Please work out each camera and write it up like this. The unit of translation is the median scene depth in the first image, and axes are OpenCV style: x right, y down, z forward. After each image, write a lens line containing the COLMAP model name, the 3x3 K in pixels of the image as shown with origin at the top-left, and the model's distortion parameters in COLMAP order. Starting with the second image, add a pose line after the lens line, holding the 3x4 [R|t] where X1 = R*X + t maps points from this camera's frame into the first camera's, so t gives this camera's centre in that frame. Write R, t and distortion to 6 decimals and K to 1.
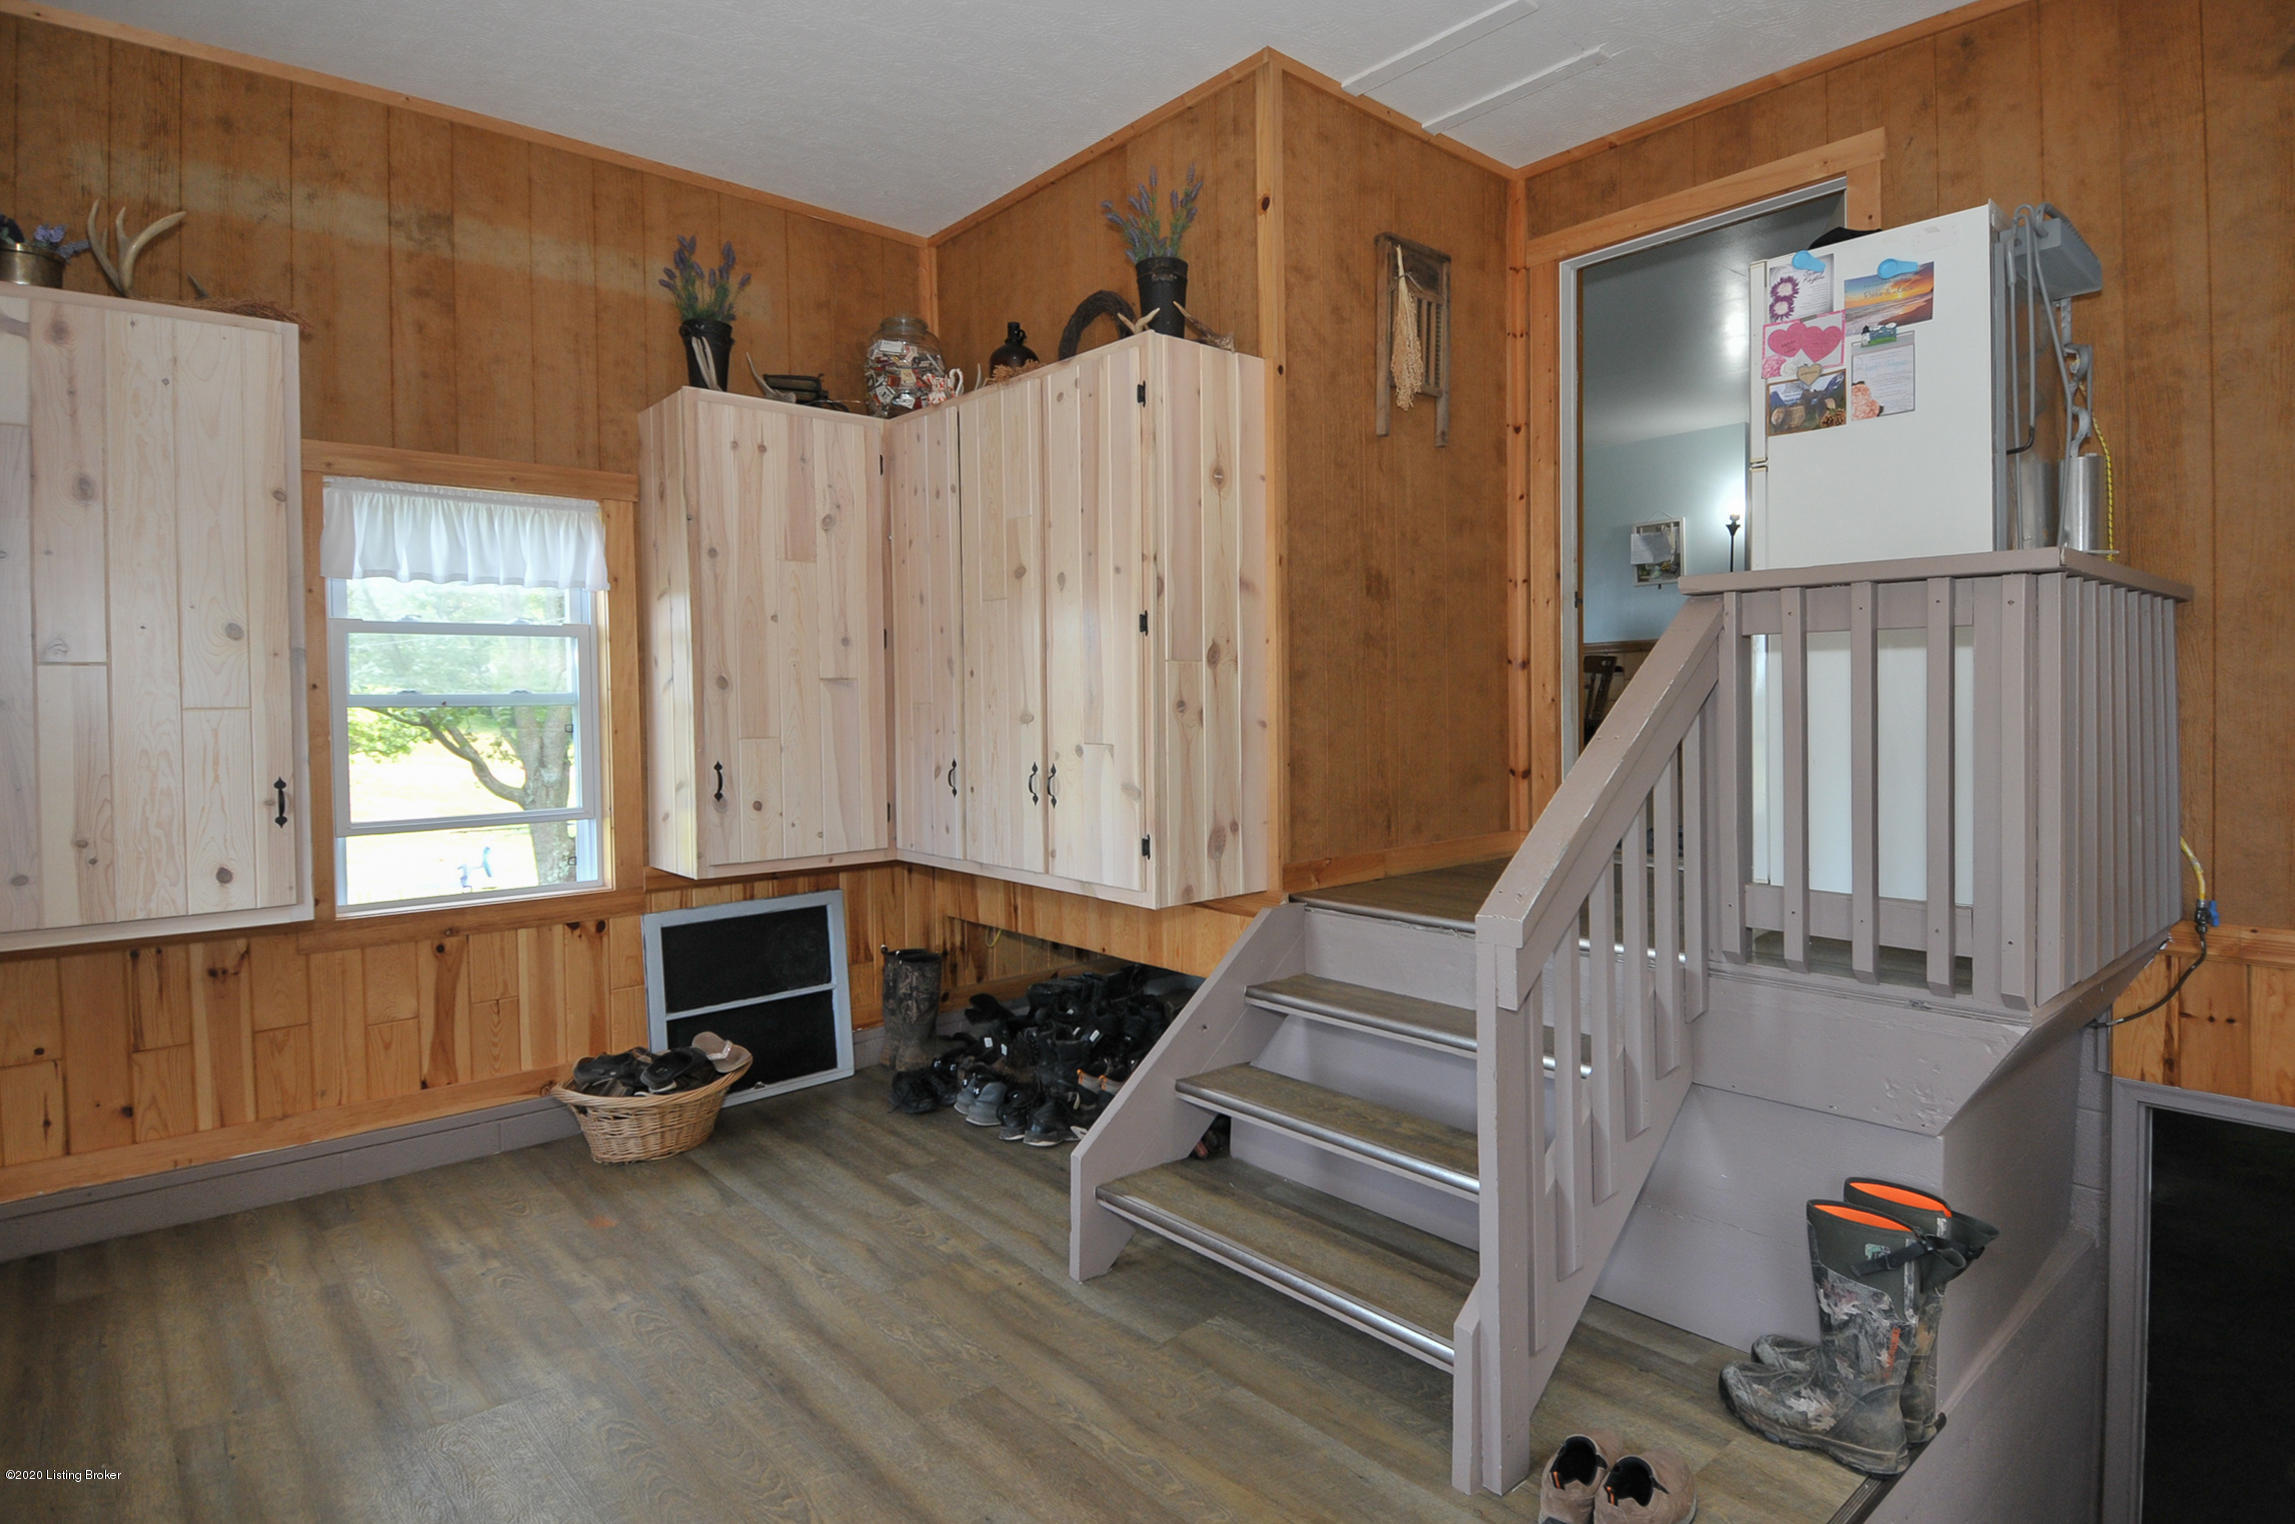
lens RADIAL K [[1224.7, 0, 1220.5], [0, 1224.7, 714.6], [0, 0, 1]] dist [-0.027393, -0.001298]
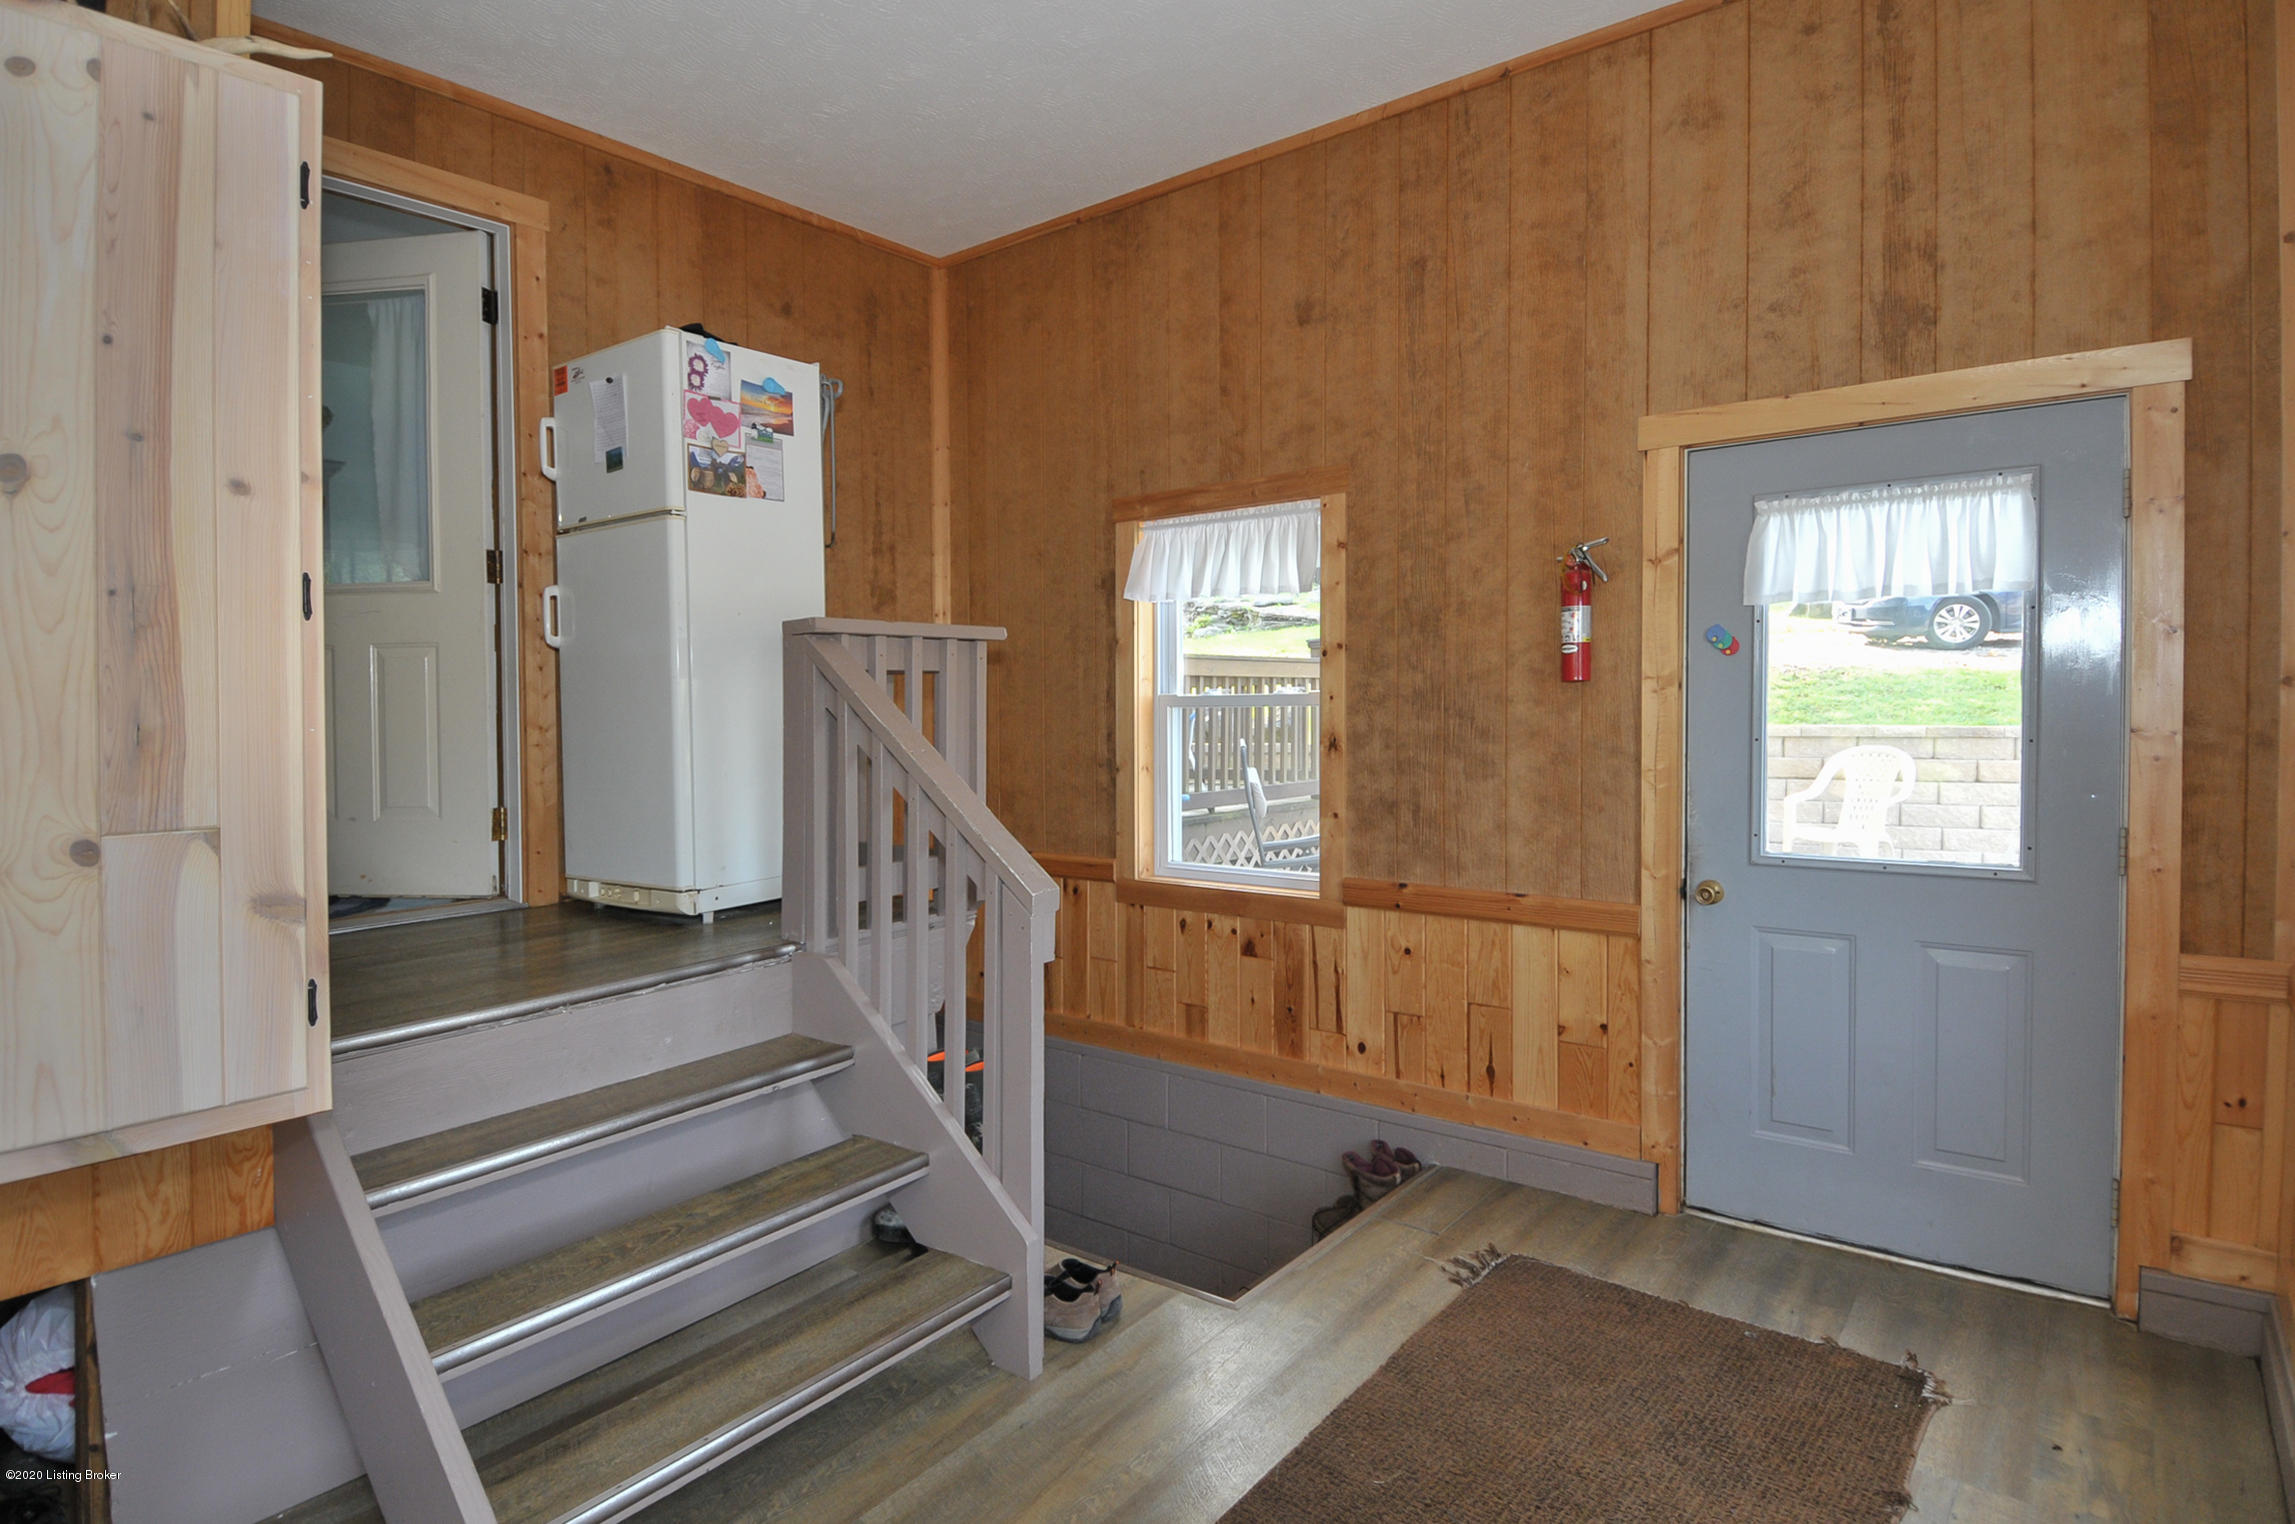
lens RADIAL K [[1224.7, 0, 1151.0], [0, 1224.7, 739.4], [0, 0, 1]] dist [-0.027393, -0.001298]
pose [[-0.184407, -0.017662, 0.982691, -0.754227], [0.029172, 0.999300, 0.023434, -0.014418], [-0.982417, 0.032989, -0.183763, 0.820146]]
